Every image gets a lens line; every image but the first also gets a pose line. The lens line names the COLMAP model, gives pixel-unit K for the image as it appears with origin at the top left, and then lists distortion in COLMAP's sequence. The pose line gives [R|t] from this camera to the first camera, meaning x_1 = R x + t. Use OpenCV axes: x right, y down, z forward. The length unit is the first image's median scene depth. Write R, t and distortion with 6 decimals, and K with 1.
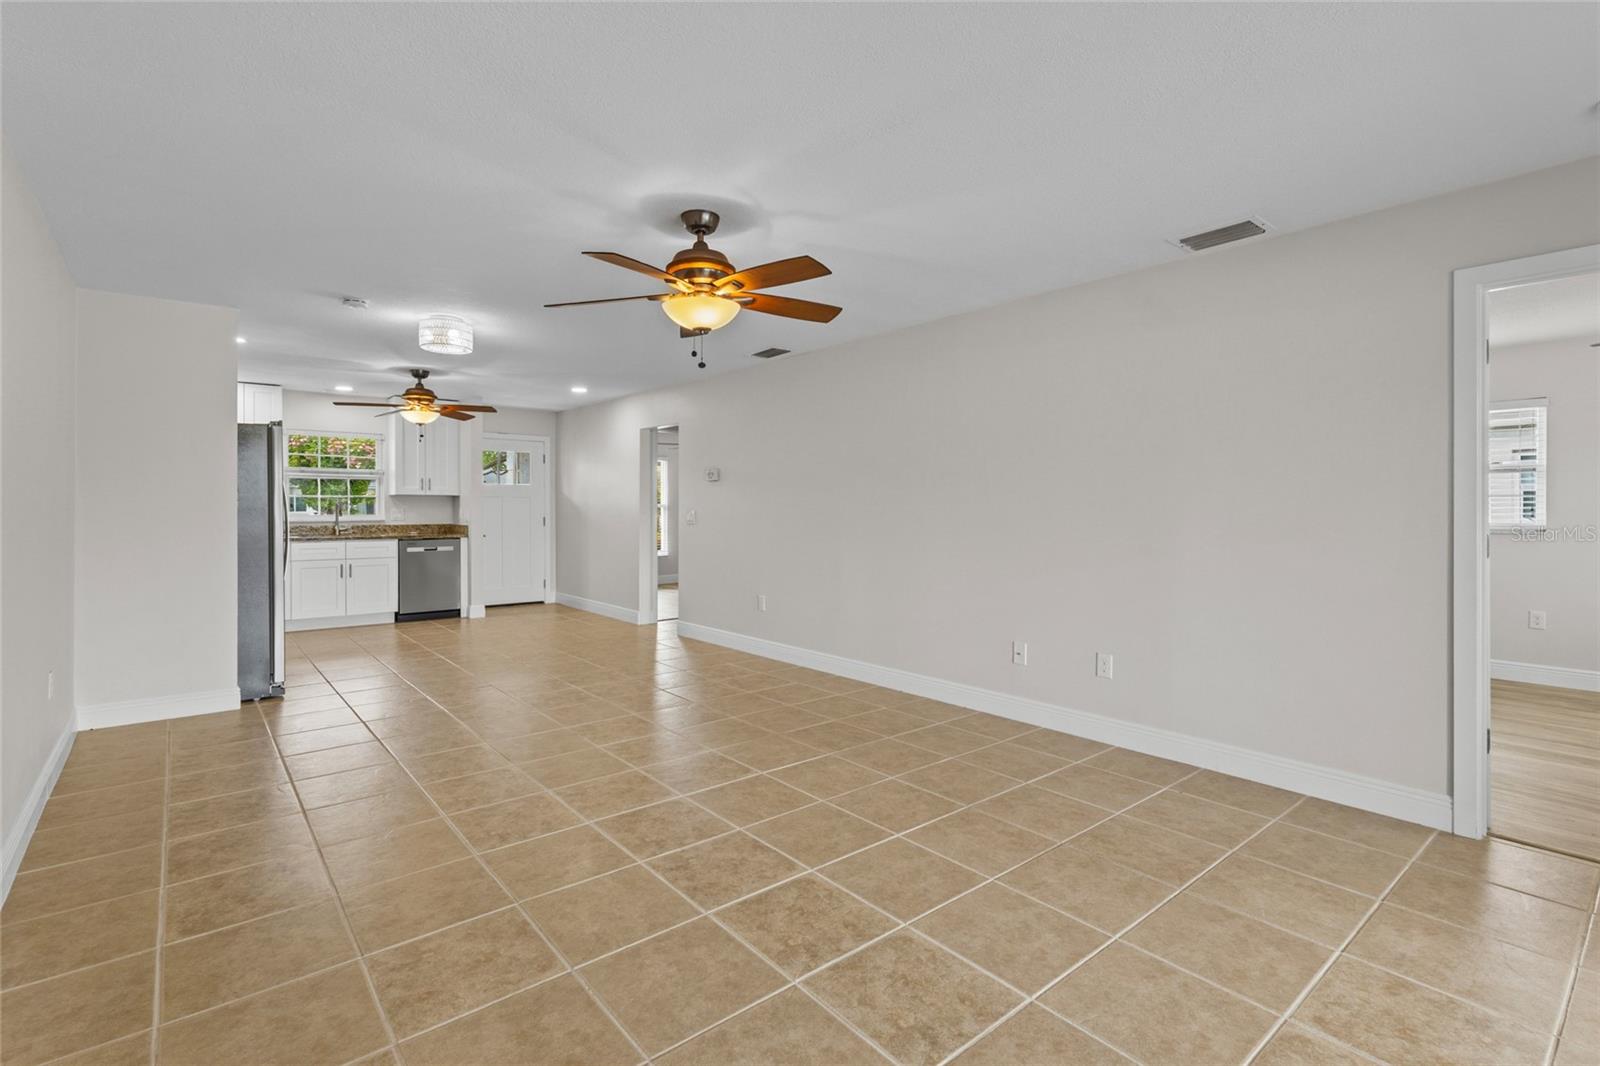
lens RADIAL K [[747.8, 0, 797.6], [0, 747.8, 514.2], [0, 0, 1]] dist [0.001804, 0.000824]
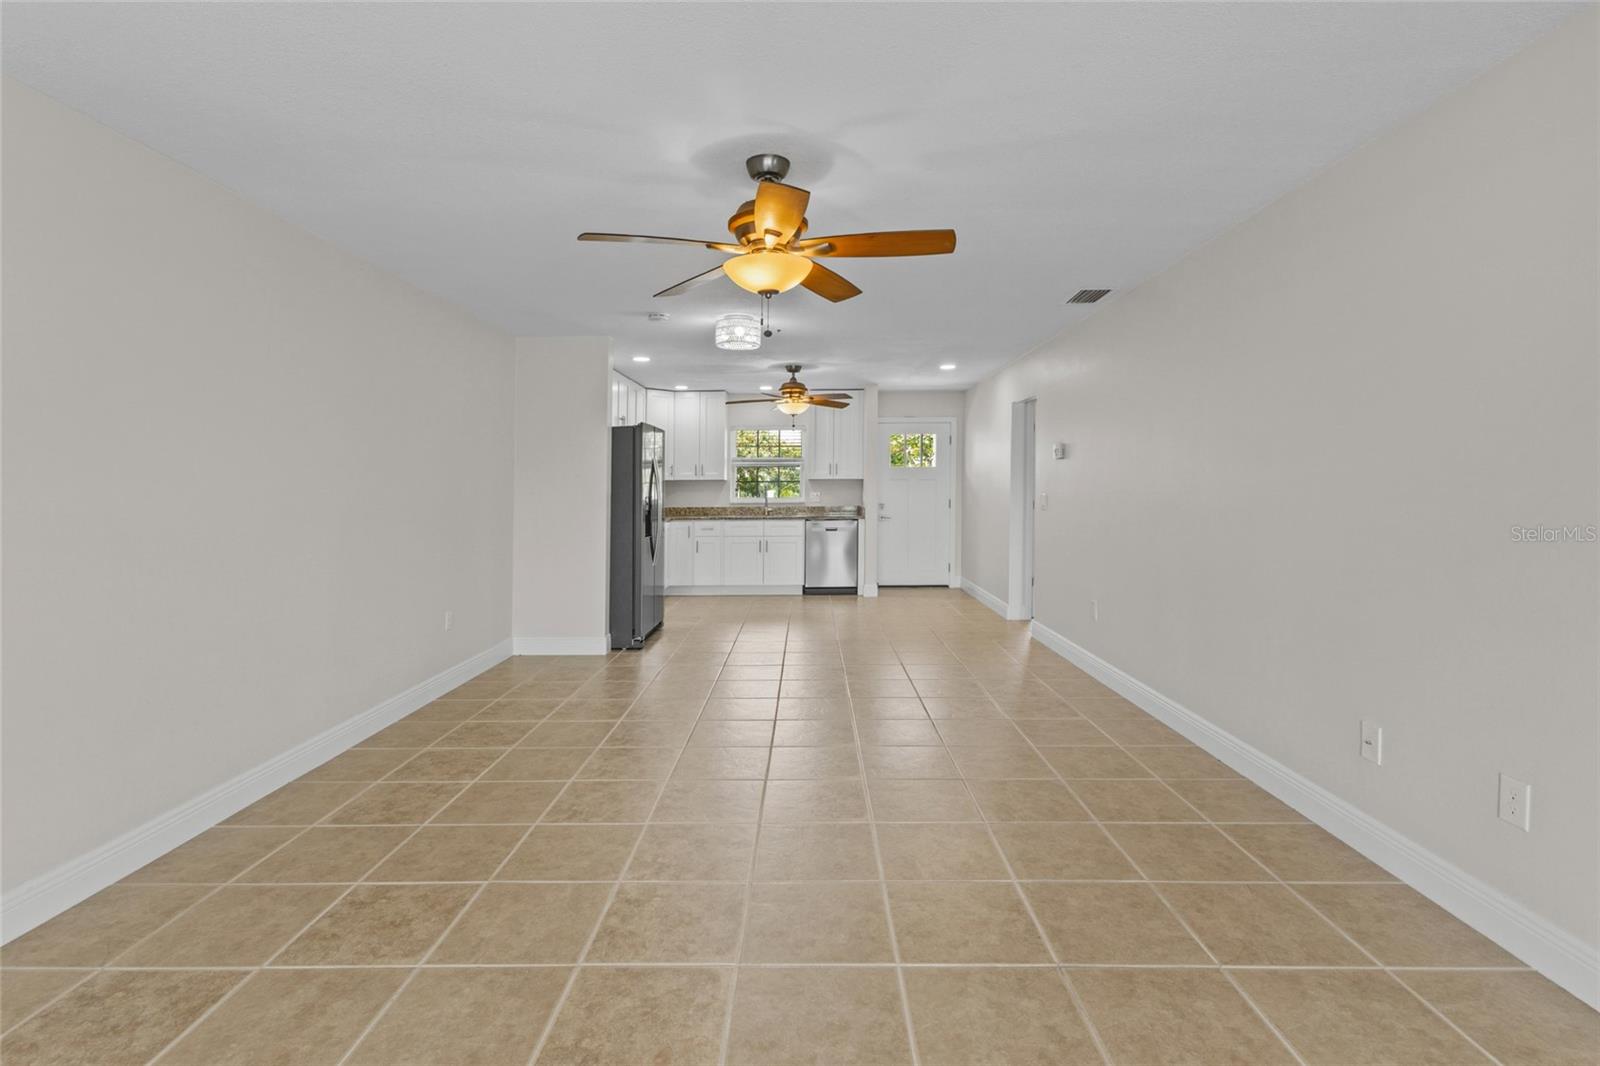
lens RADIAL K [[753.1, 0, 804.6], [0, 753.1, 511.1], [0, 0, 1]] dist [0.002048, 0.001730]
pose [[0.762172, 0.015334, -0.647193, 0.308393], [0.001115, 0.999687, 0.025000, -0.011743], [0.647373, -0.019776, 0.761916, 0.238812]]
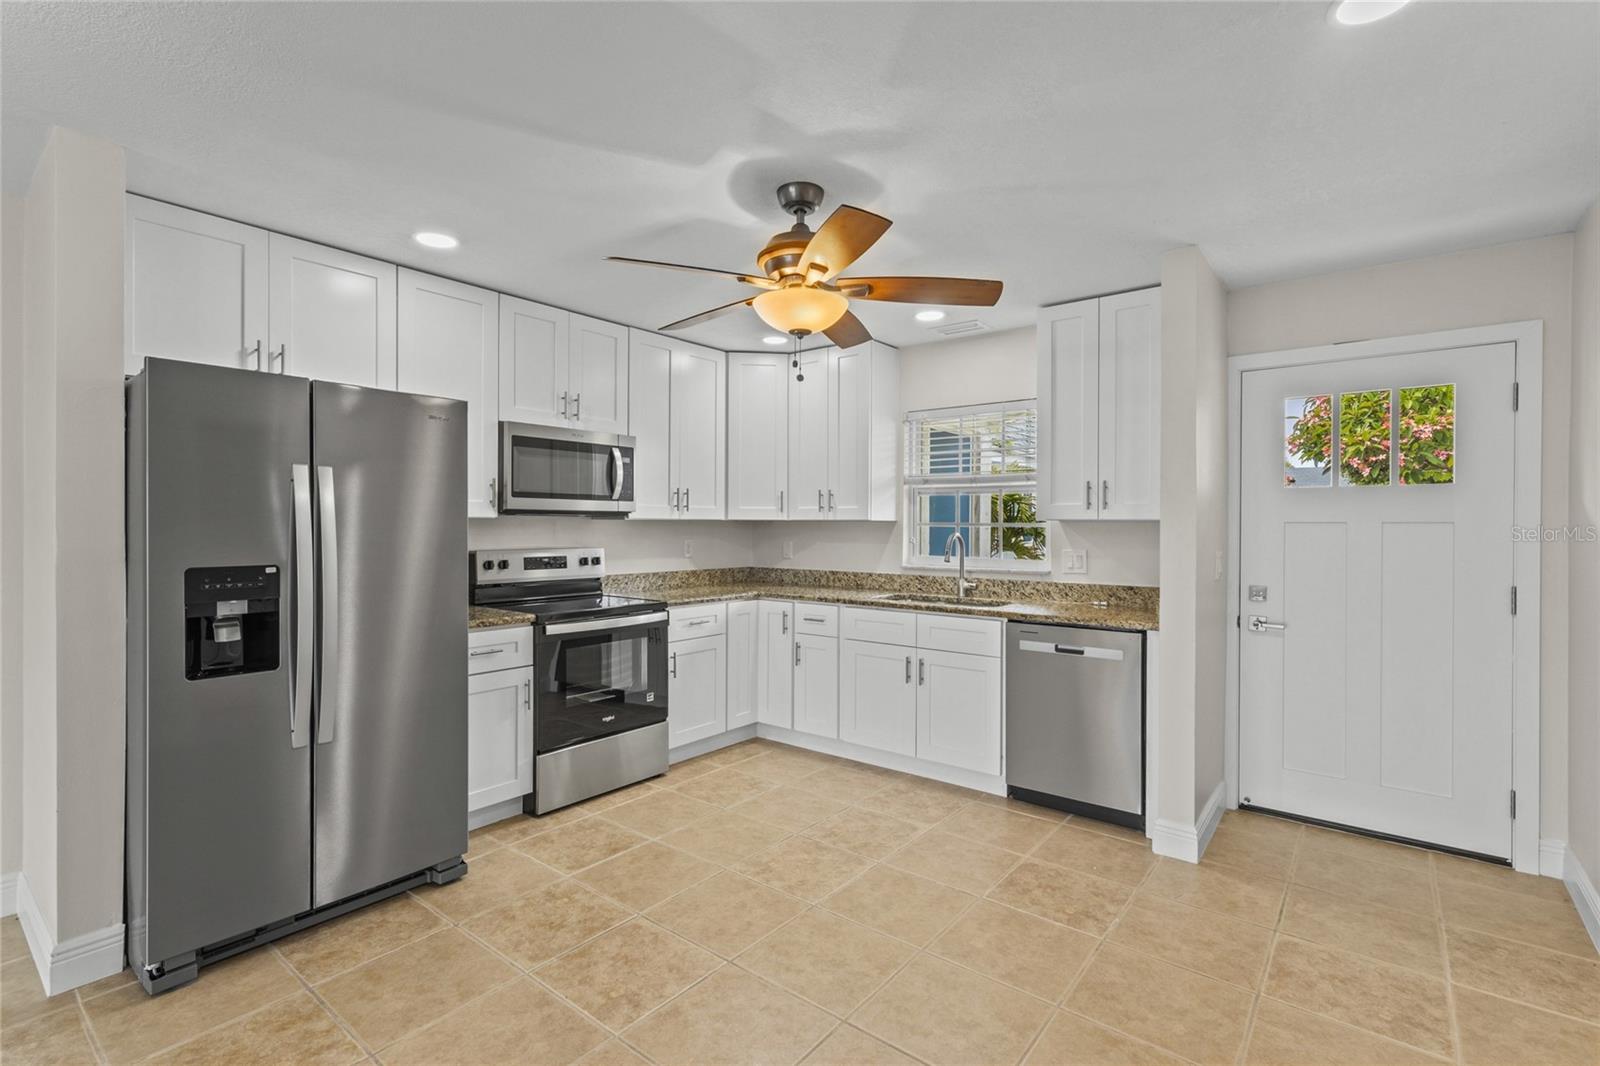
lens RADIAL K [[742.5, 0, 797.5], [0, 742.5, 525.0], [0, 0, 1]] dist [0.006241, -0.000122]
pose [[0.192335, 0.001064, -0.981329, -0.185844], [-0.011940, 0.999928, -0.001256, -0.034796], [0.981257, 0.011958, 0.192334, 1.278994]]
